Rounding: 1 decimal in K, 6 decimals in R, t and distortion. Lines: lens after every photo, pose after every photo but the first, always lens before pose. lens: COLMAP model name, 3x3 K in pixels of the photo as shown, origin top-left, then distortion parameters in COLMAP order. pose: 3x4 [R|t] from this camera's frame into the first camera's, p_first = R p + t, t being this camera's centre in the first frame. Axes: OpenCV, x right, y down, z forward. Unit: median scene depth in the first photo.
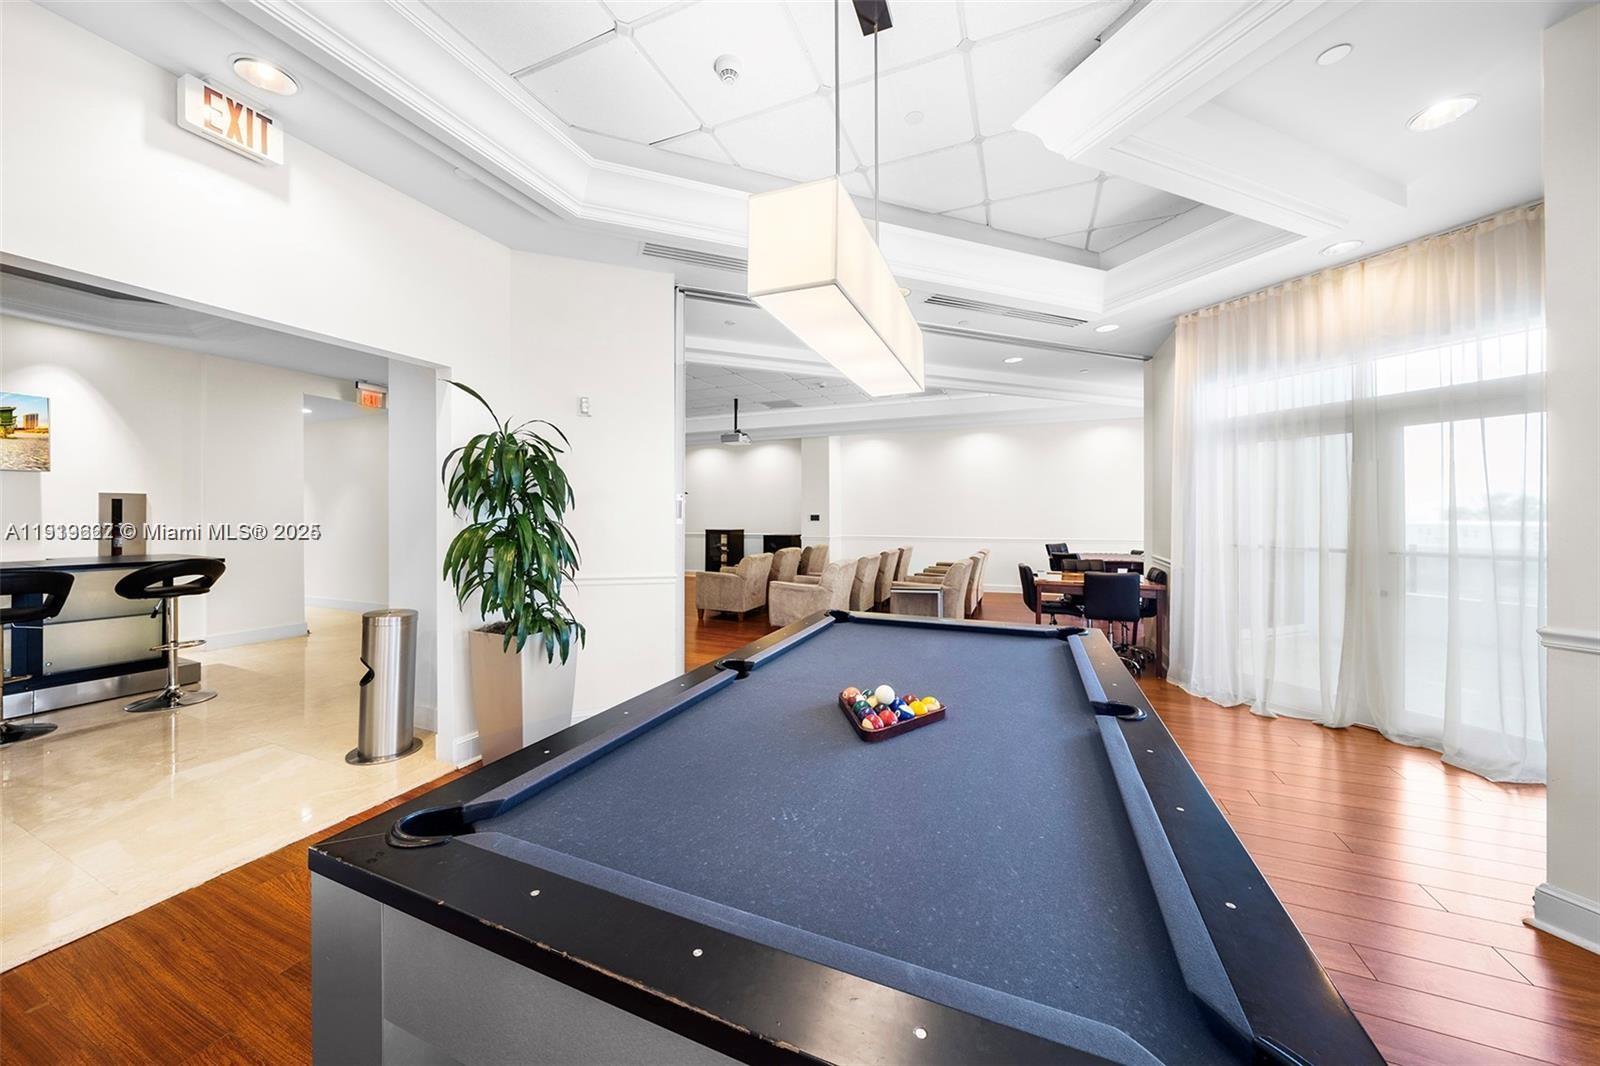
lens RADIAL K [[546.9, 0, 789.6], [0, 546.9, 517.1], [0, 0, 1]] dist [-0.002509, -0.000075]
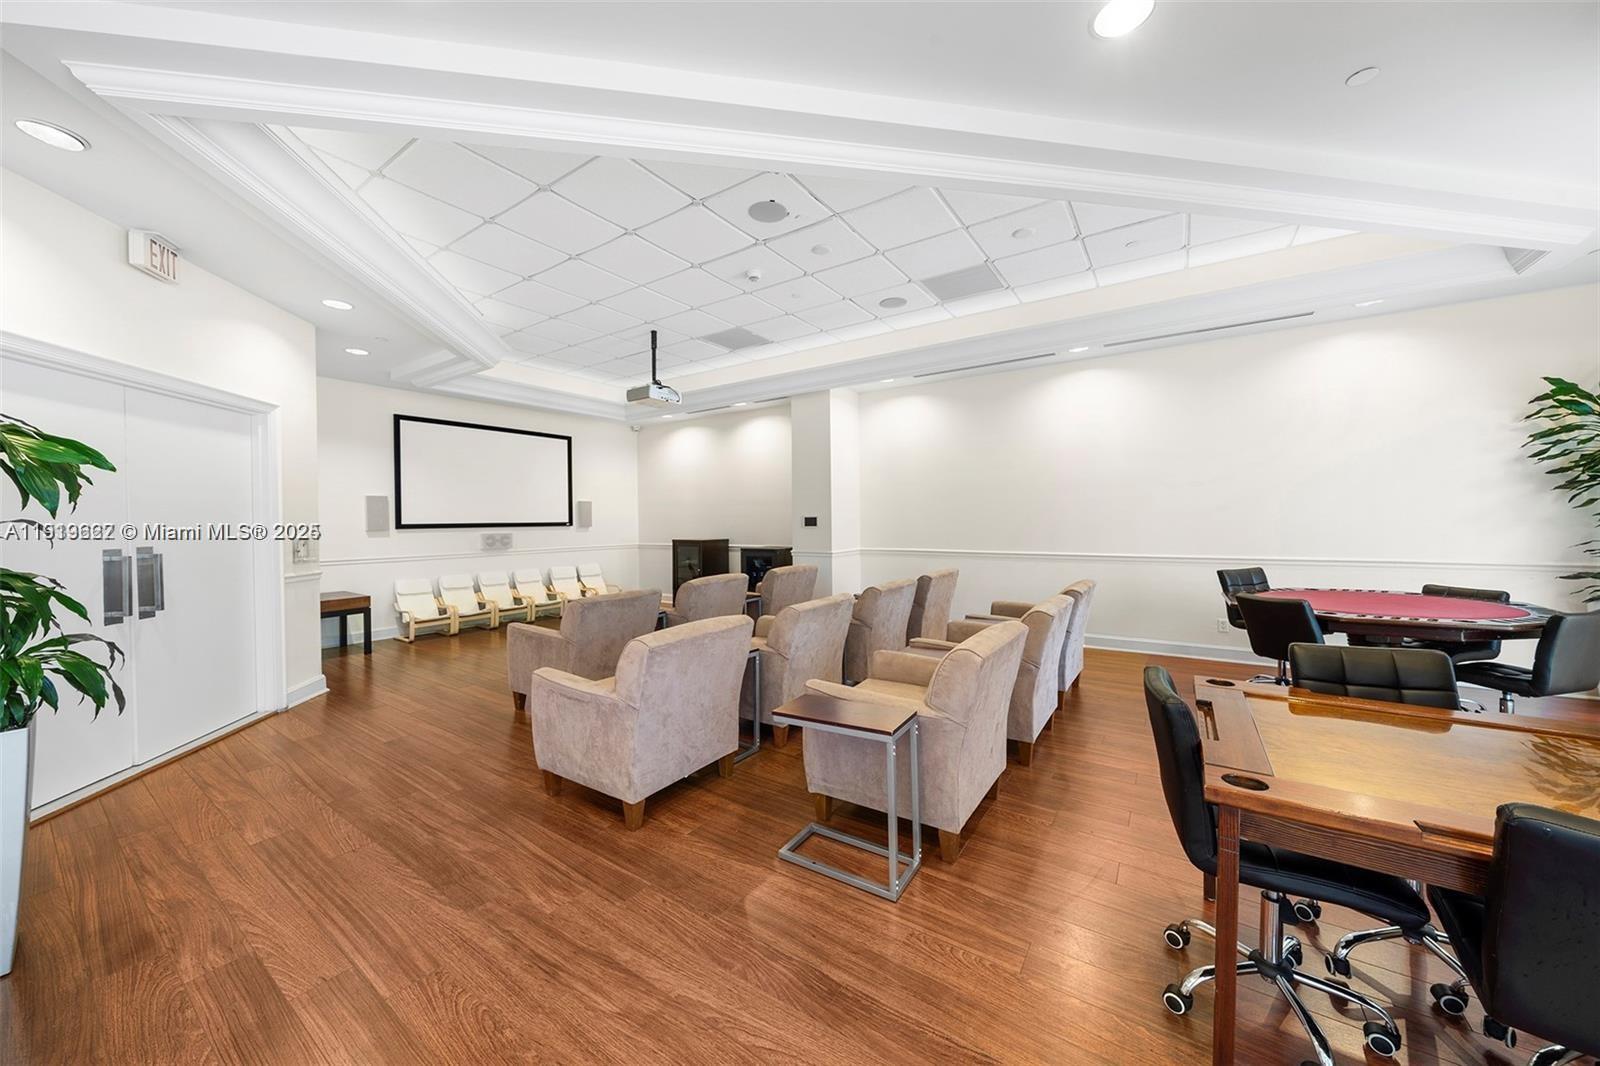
lens RADIAL K [[546.9, 0, 810.8], [0, 546.9, 528.2], [0, 0, 1]] dist [-0.002509, -0.000075]
pose [[0.983733, -0.006916, -0.179506, 0.190097], [0.009672, 0.999848, 0.014487, -0.000398], [0.179379, -0.015988, 0.983650, 0.438910]]
